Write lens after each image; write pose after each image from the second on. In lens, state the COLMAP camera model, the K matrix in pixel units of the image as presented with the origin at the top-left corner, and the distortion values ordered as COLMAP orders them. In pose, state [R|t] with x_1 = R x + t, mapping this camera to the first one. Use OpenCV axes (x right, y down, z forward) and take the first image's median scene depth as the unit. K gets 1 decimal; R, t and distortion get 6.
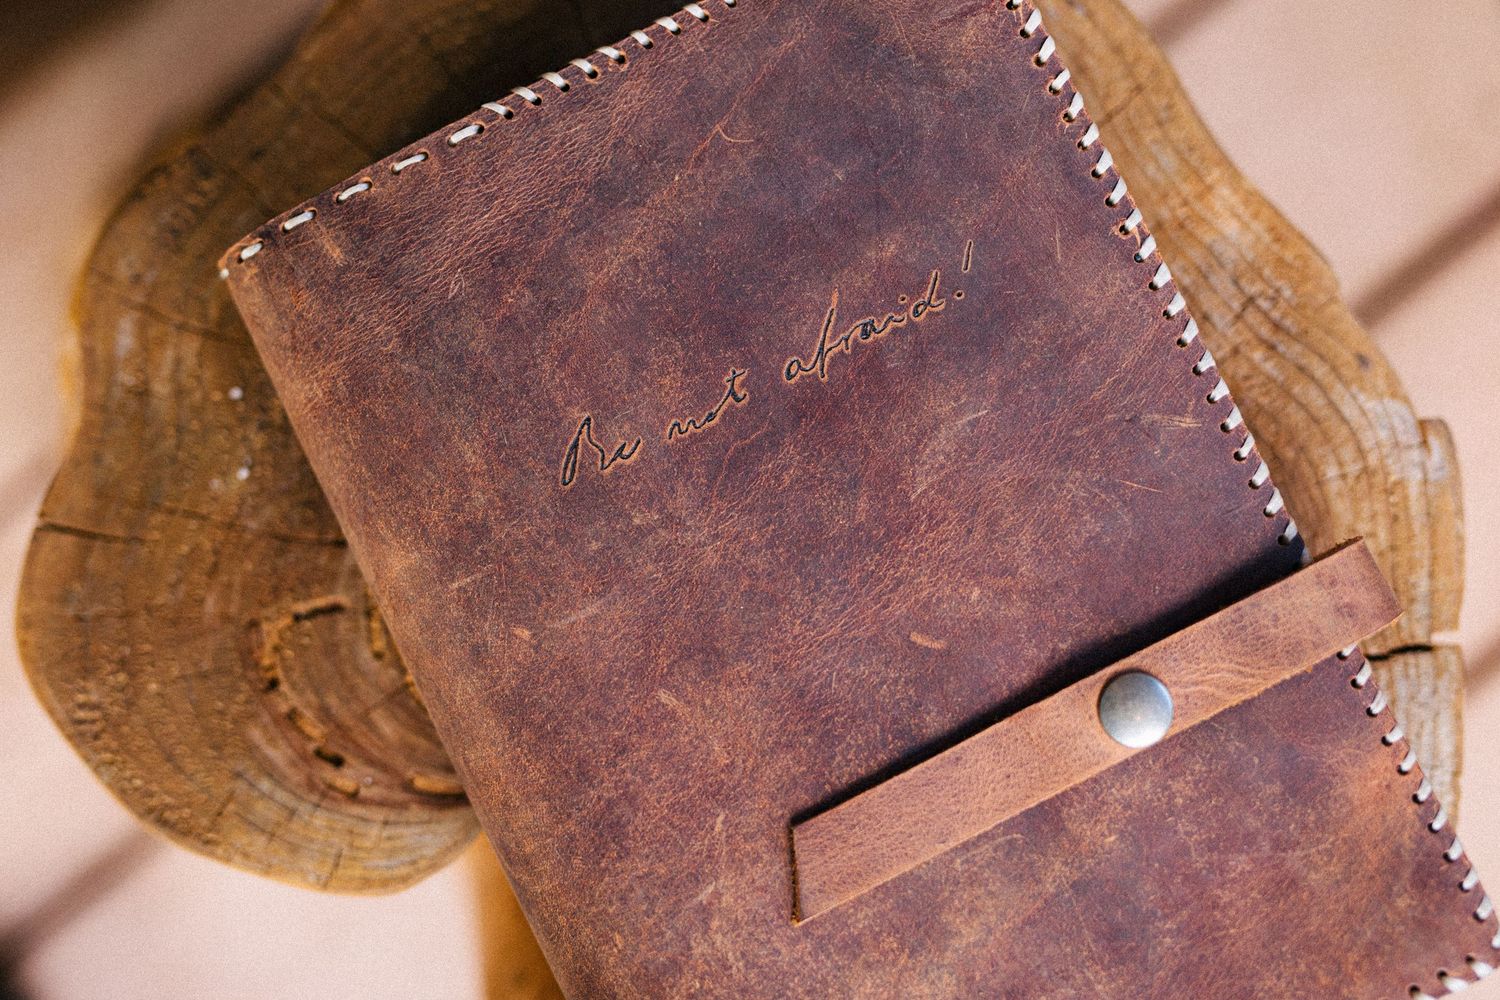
lens RADIAL K [[2132.4, 0, 738.2], [0, 2132.4, 498.3], [0, 0, 1]] dist [-0.040620, 0.000000]
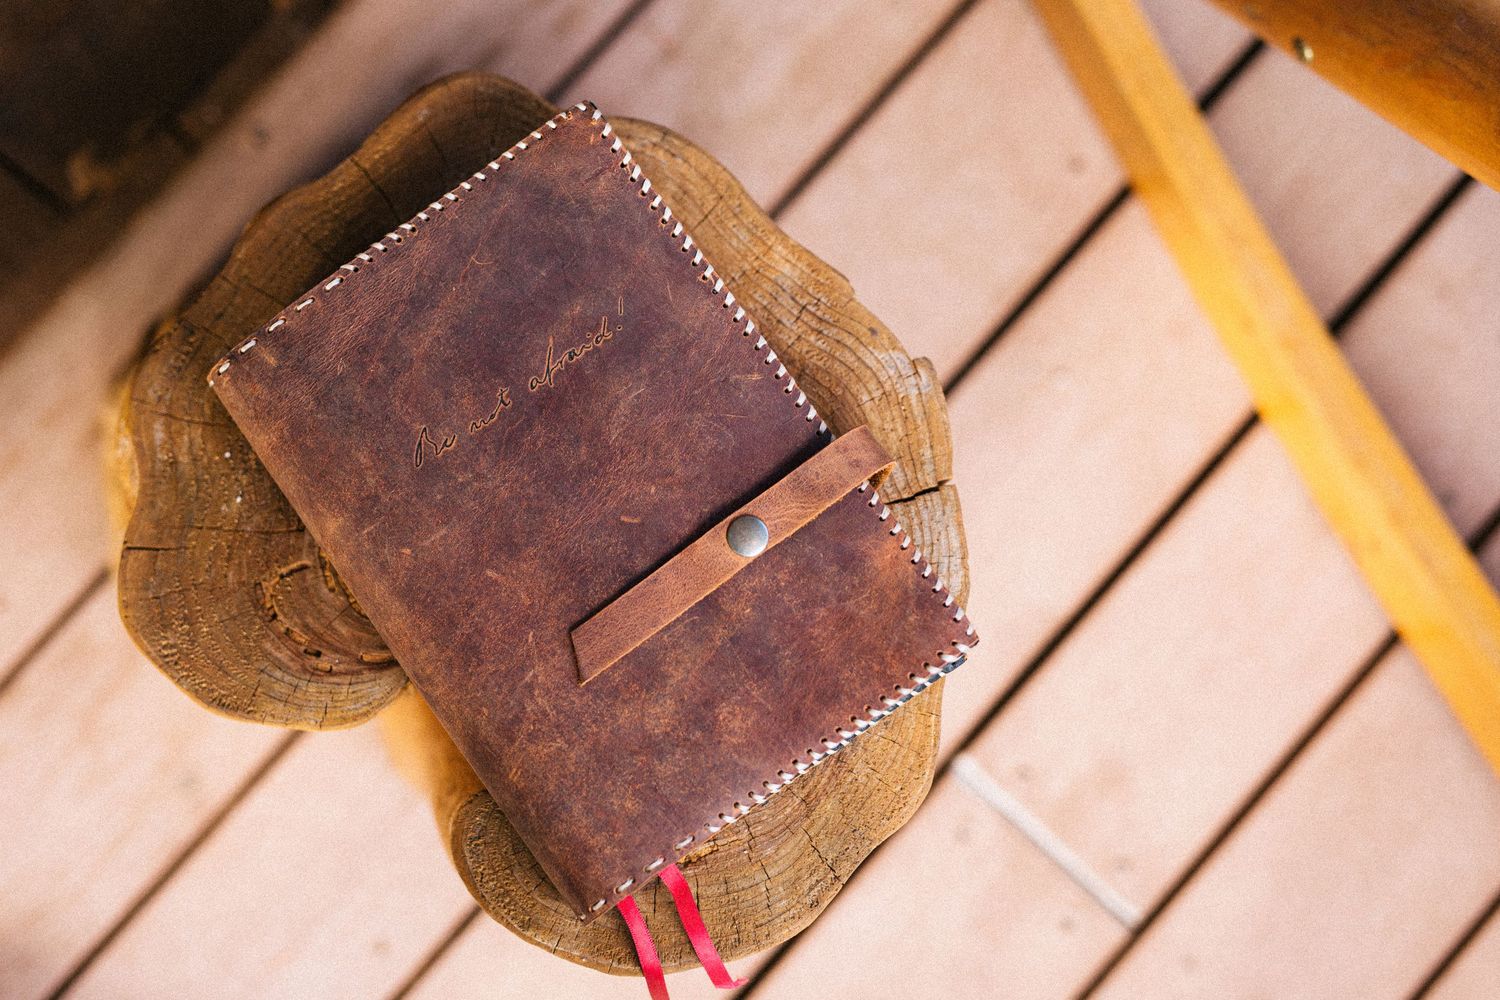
lens RADIAL K [[2132.4, 0, 755.8], [0, 2132.4, 508.7], [0, 0, 1]] dist [-0.040620, 0.000000]
pose [[0.986696, -0.161065, 0.022108, 0.152968], [0.162072, 0.985196, -0.055865, 0.173467], [-0.012783, 0.058705, 0.998194, -0.784060]]
